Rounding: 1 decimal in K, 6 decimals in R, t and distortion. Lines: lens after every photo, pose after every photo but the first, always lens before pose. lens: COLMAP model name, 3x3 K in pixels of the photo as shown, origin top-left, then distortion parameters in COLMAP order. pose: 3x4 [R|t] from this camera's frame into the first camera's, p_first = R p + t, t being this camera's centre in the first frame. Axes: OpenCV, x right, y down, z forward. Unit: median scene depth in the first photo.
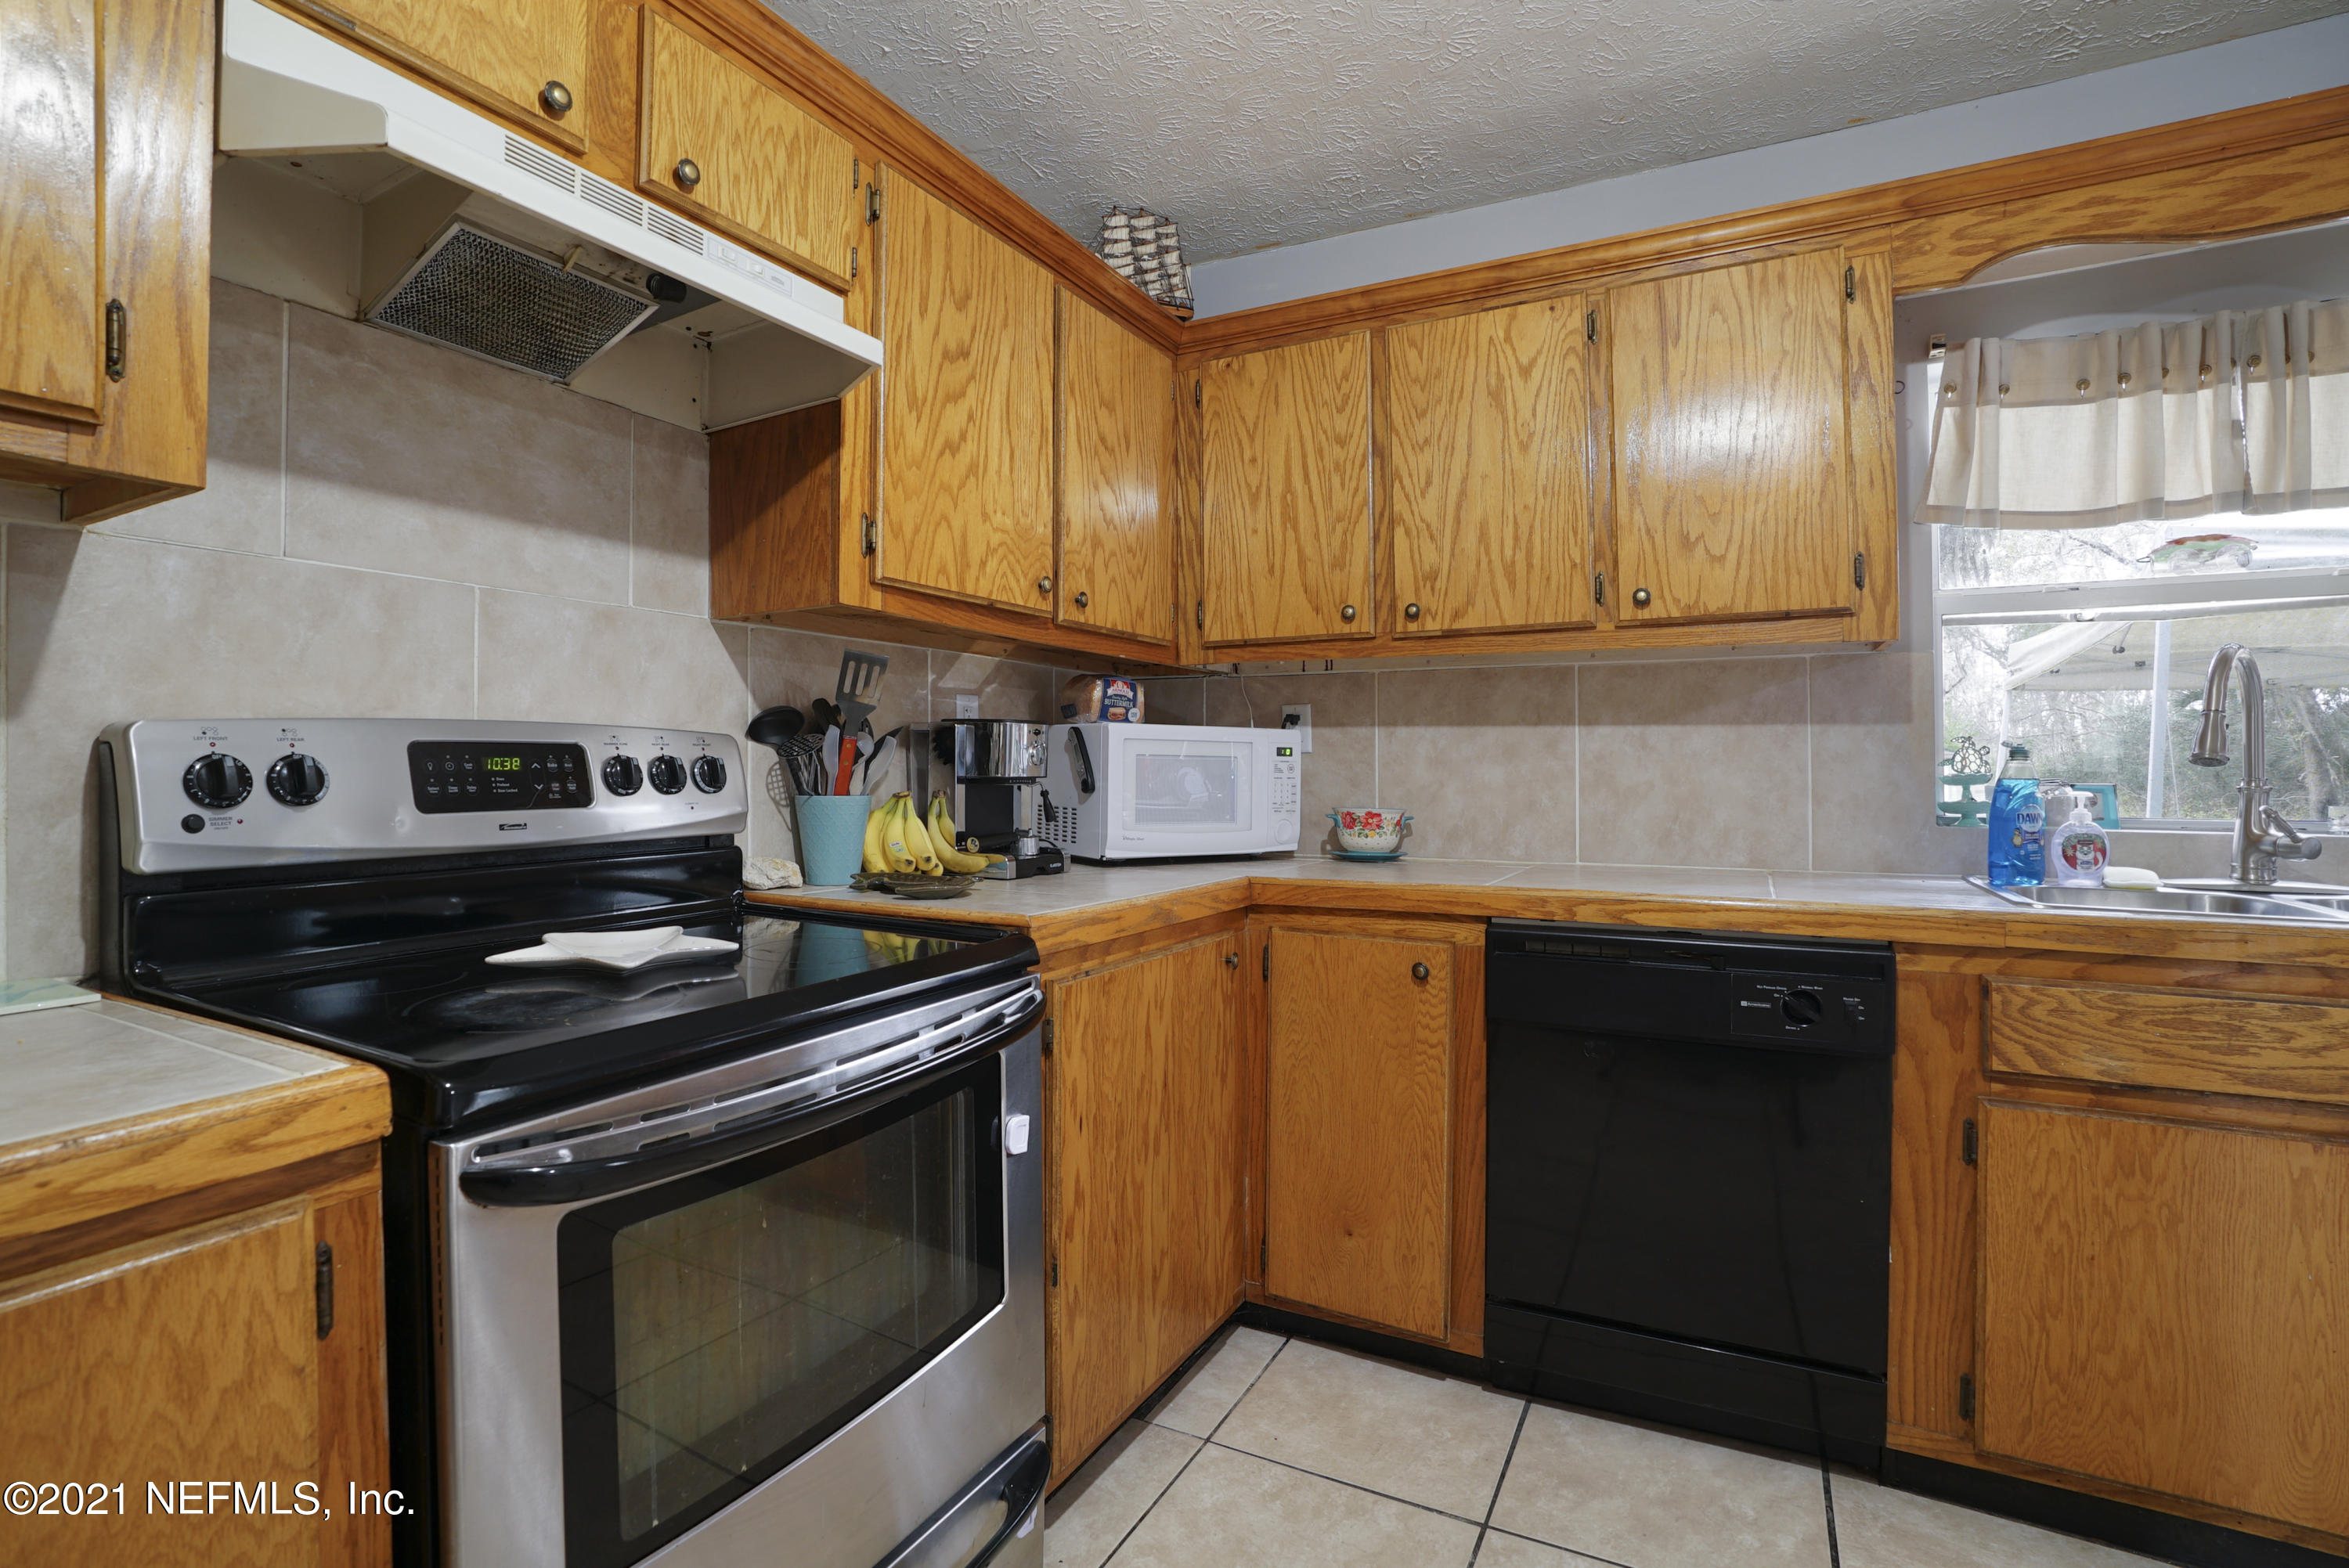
lens RADIAL K [[1102.2, 0, 1142.6], [0, 1102.2, 759.2], [0, 0, 1]] dist [-0.072857, 0.028010]
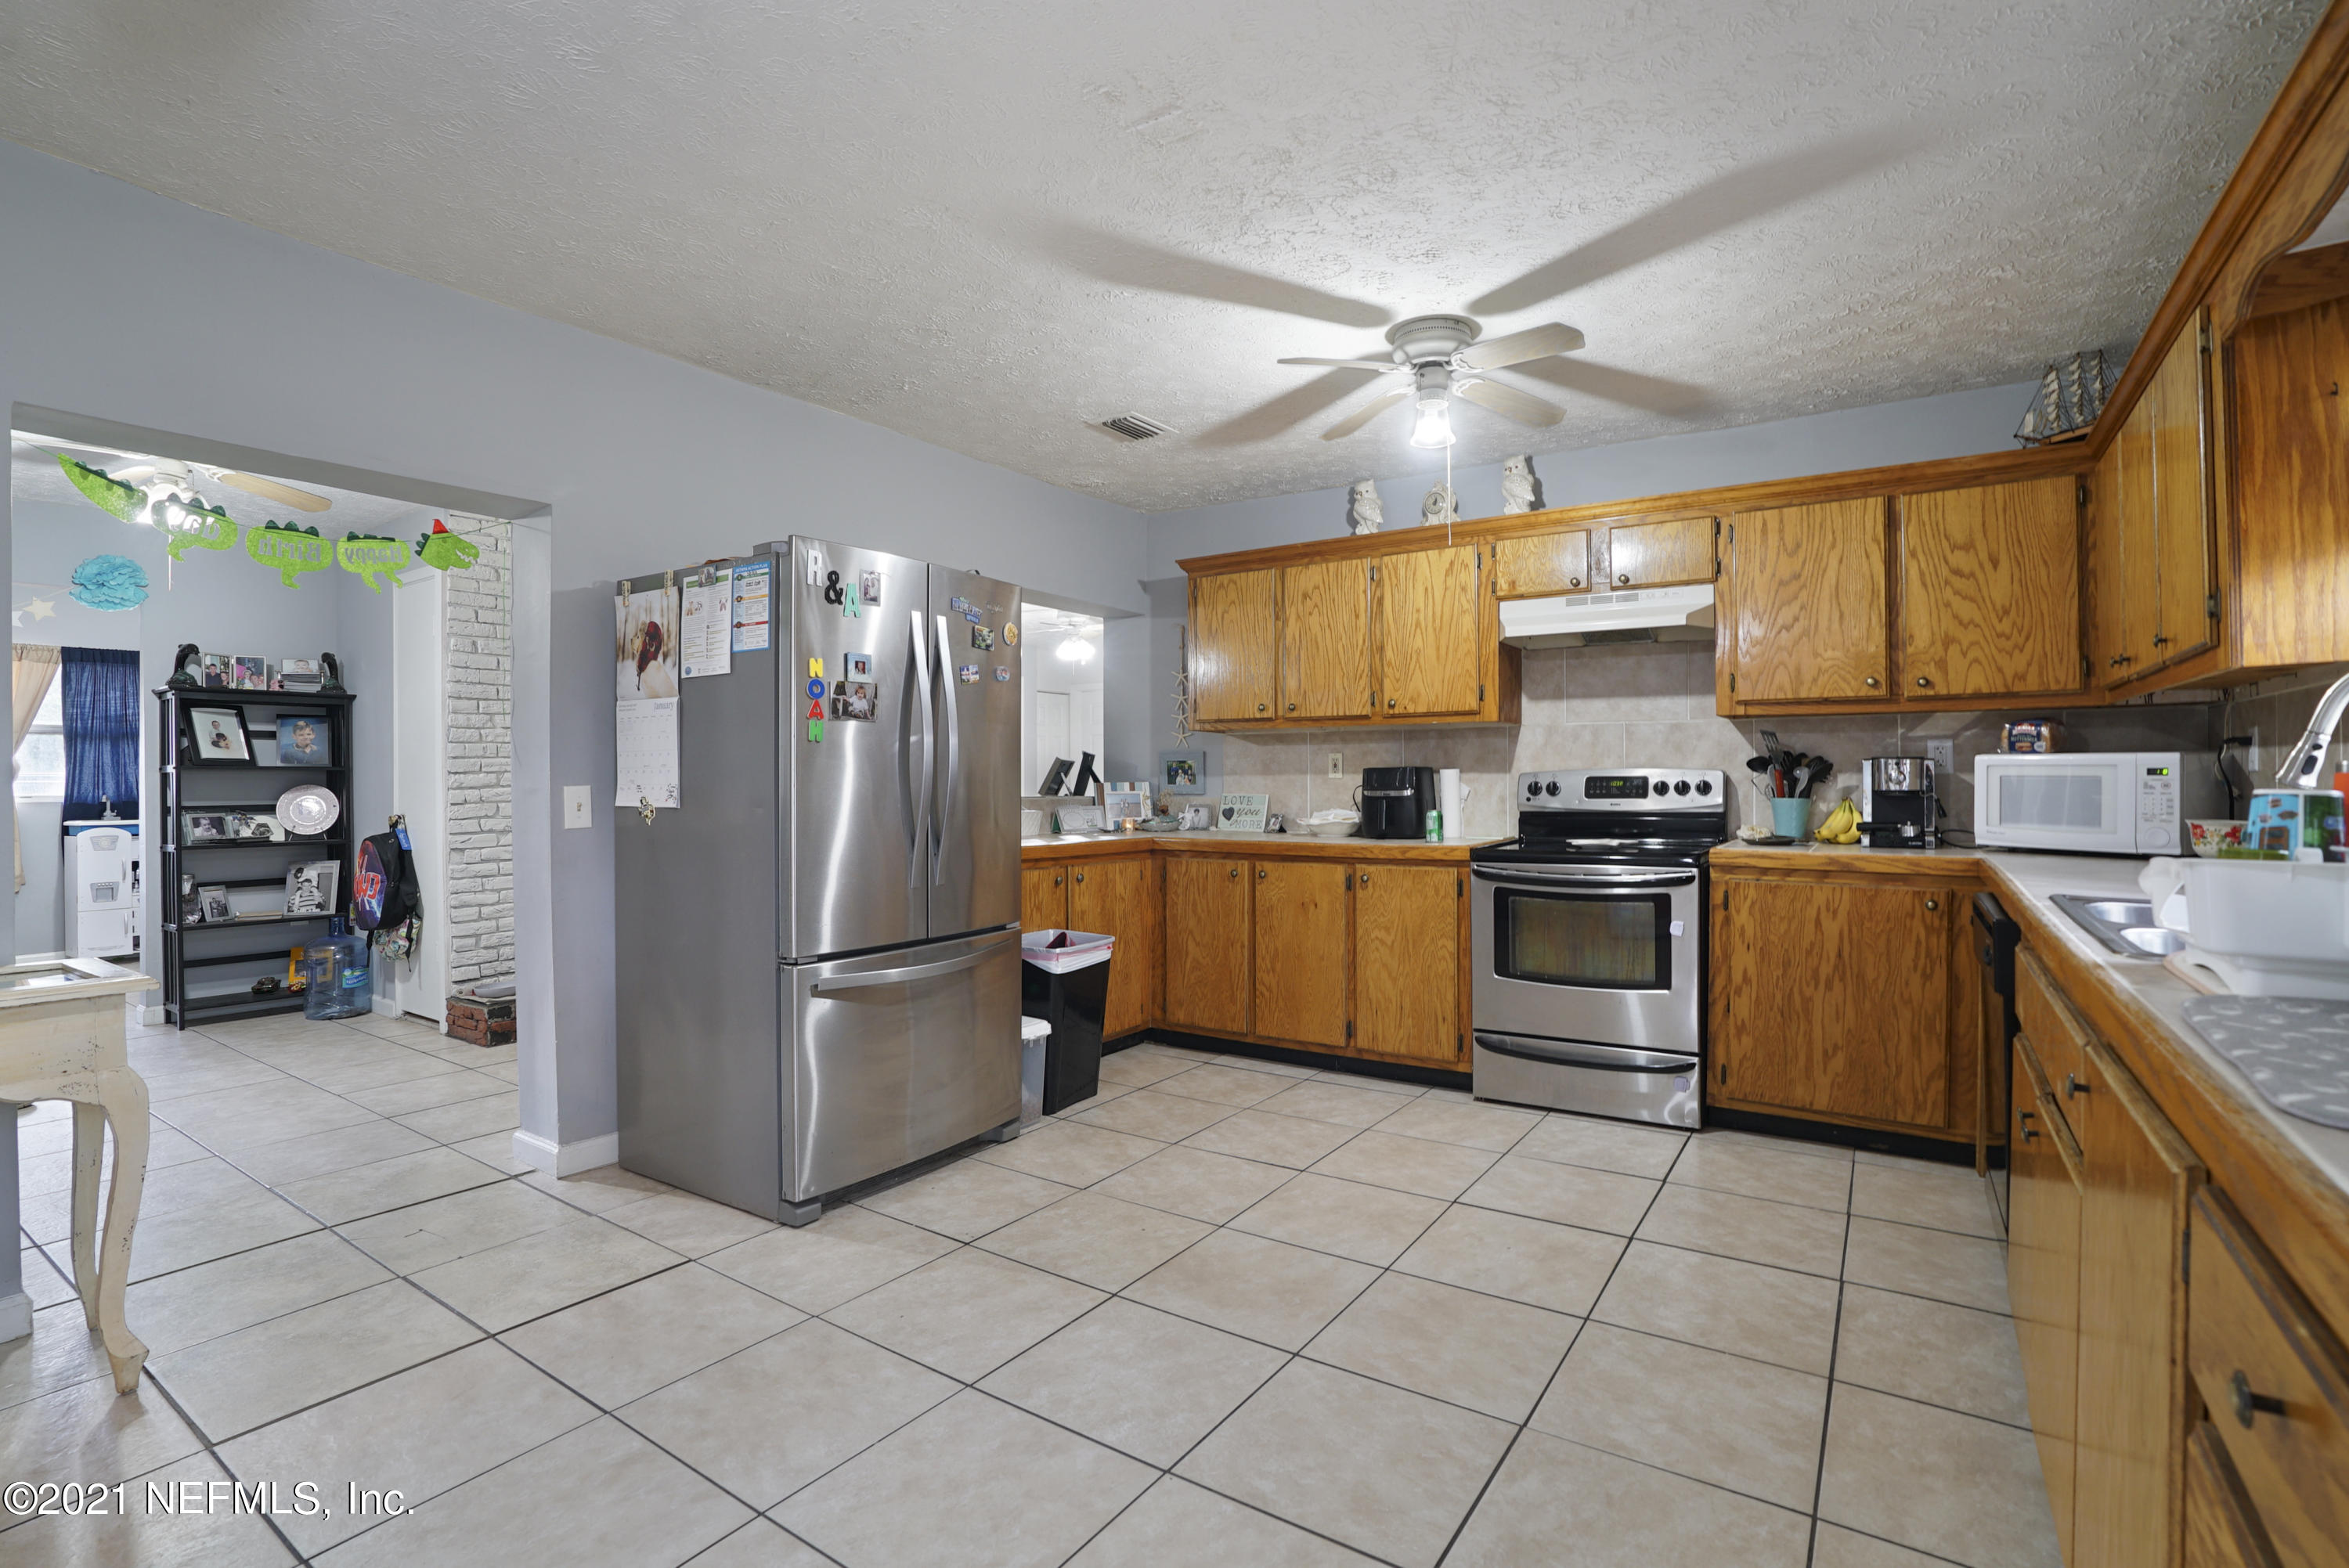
lens RADIAL K [[1096.4, 0, 1174.5], [0, 1096.4, 784.0], [0, 0, 1]] dist [-0.075183, 0.029541]
pose [[-0.095625, 0.001473, -0.995416, 1.876635], [0.010261, 0.999947, 0.000494, -0.006284], [0.995365, -0.010166, -0.095635, 0.051550]]
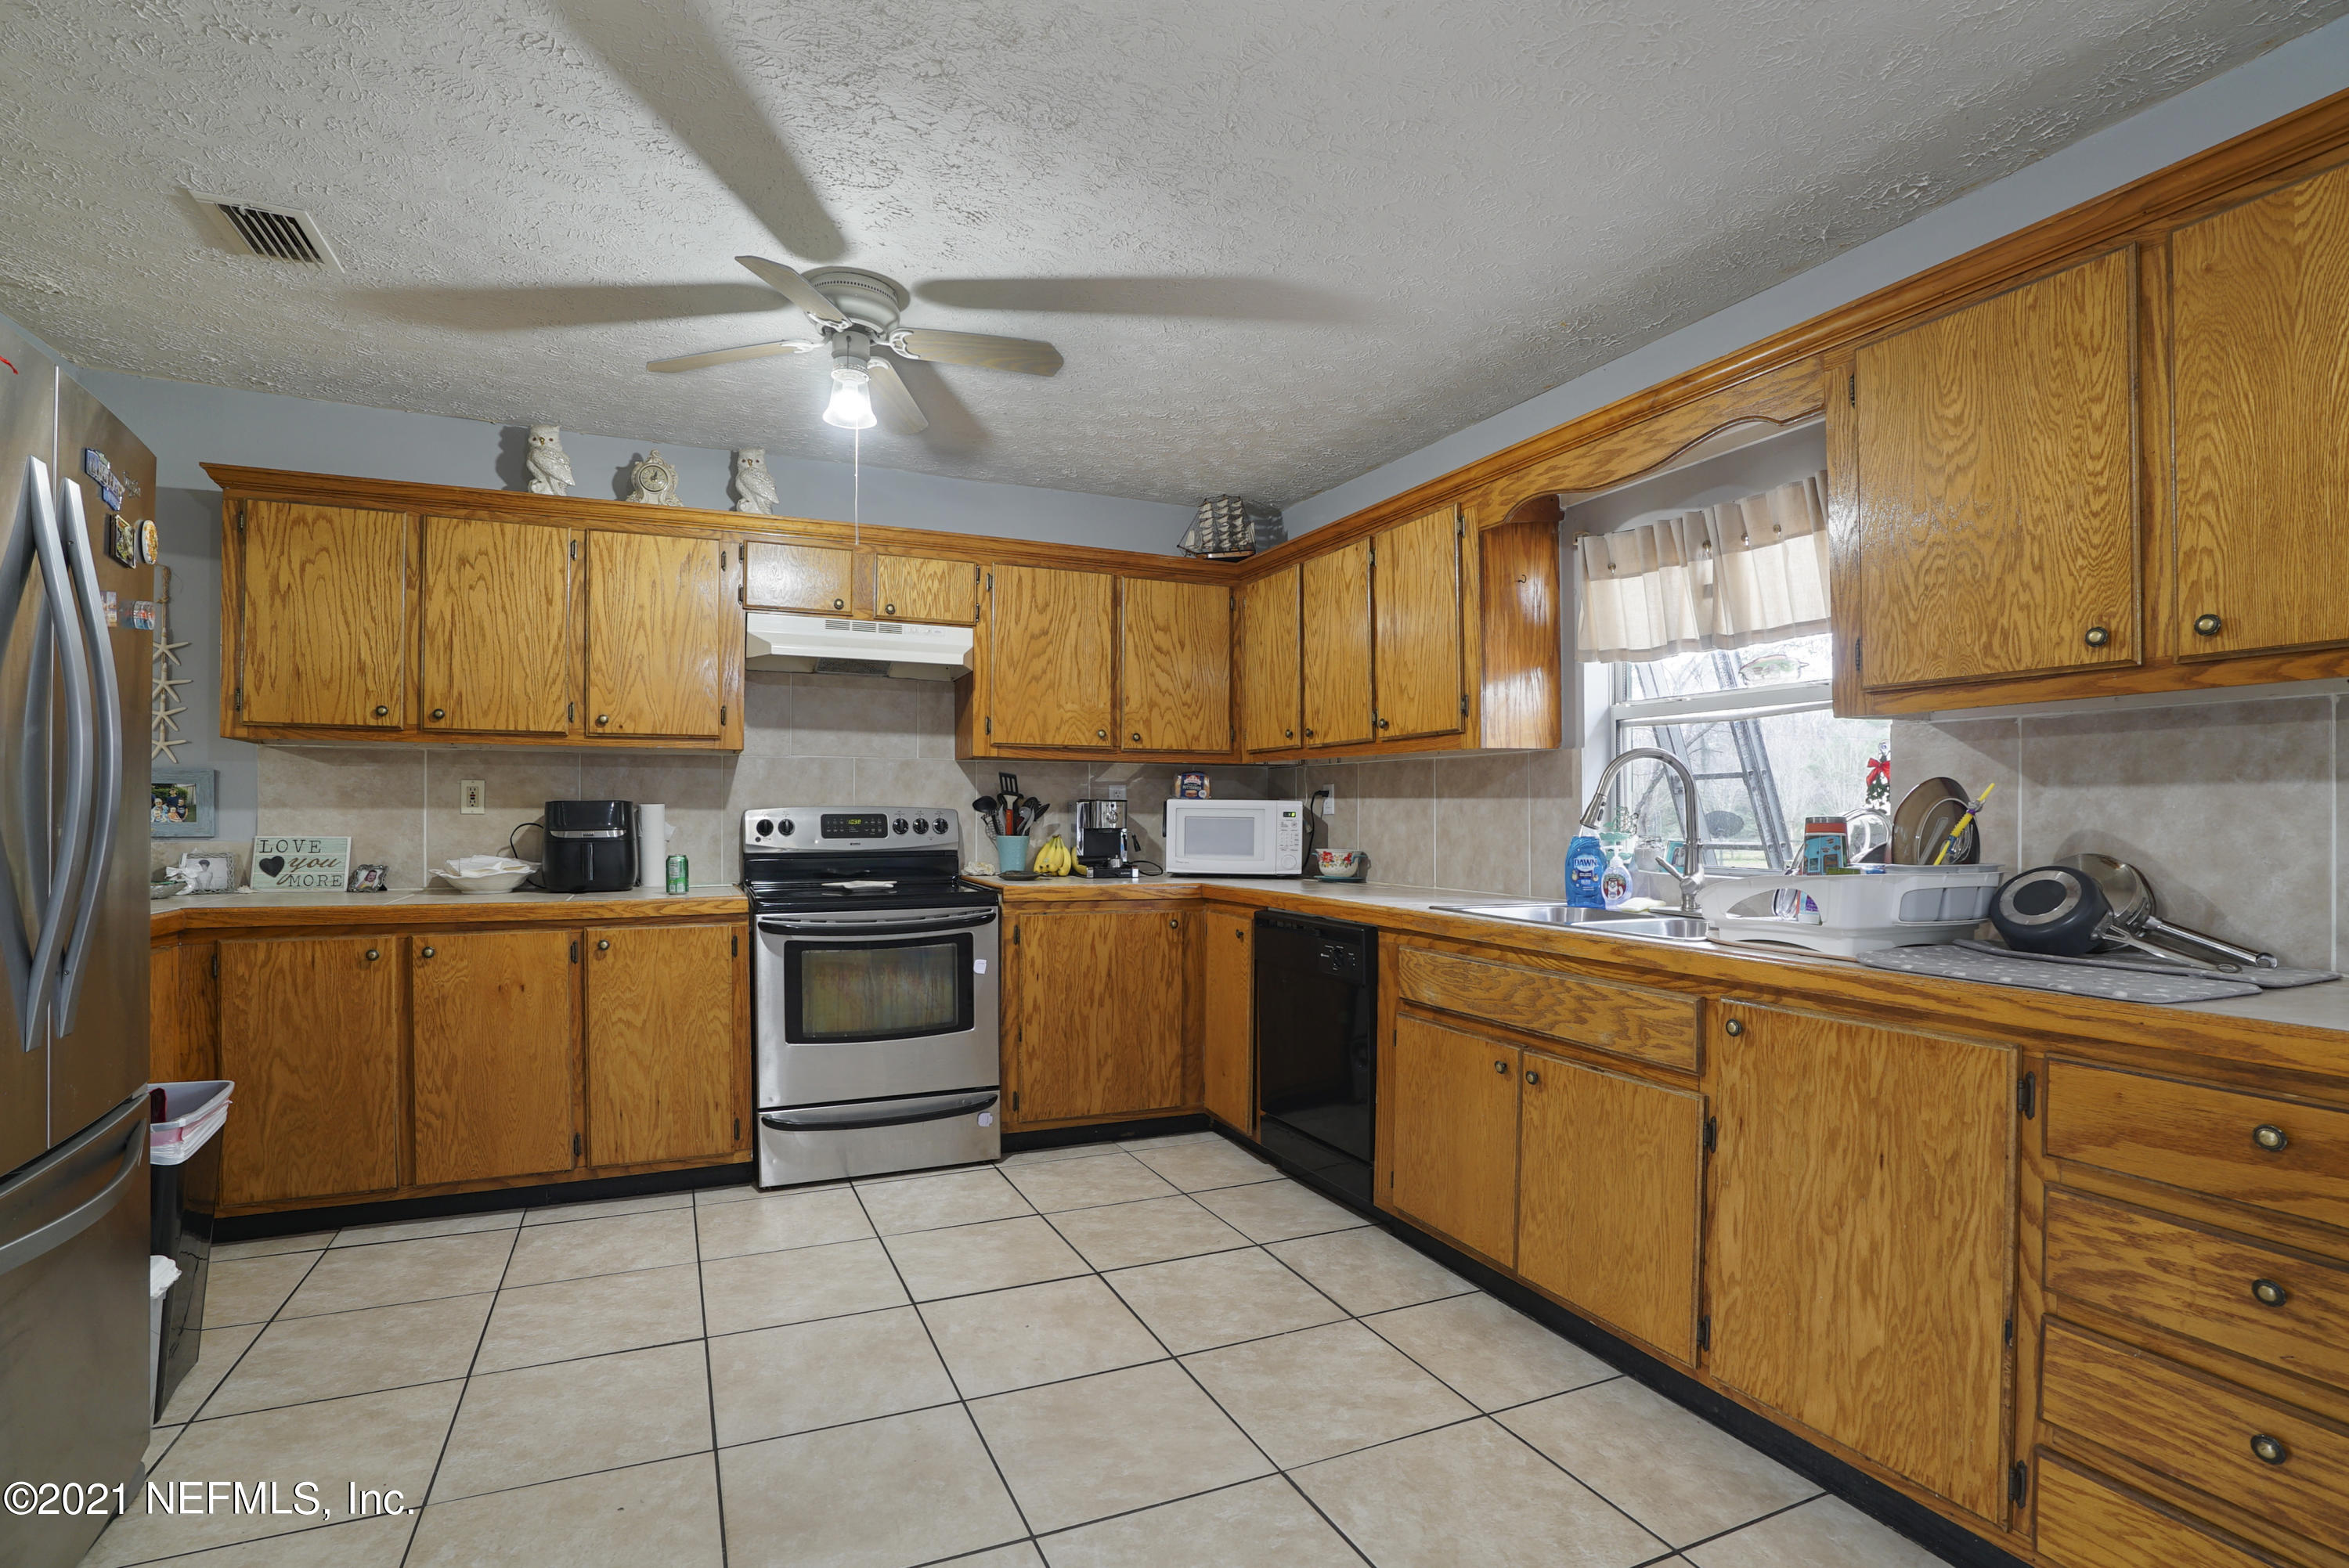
lens RADIAL K [[1116.8, 0, 1169.0], [0, 1116.8, 819.6], [0, 0, 1]] dist [-0.077827, 0.032359]
pose [[0.798171, 0.005406, -0.602407, 1.363092], [0.001407, 0.999940, 0.010838, -0.023827], [0.602430, -0.009498, 0.798115, -0.621350]]
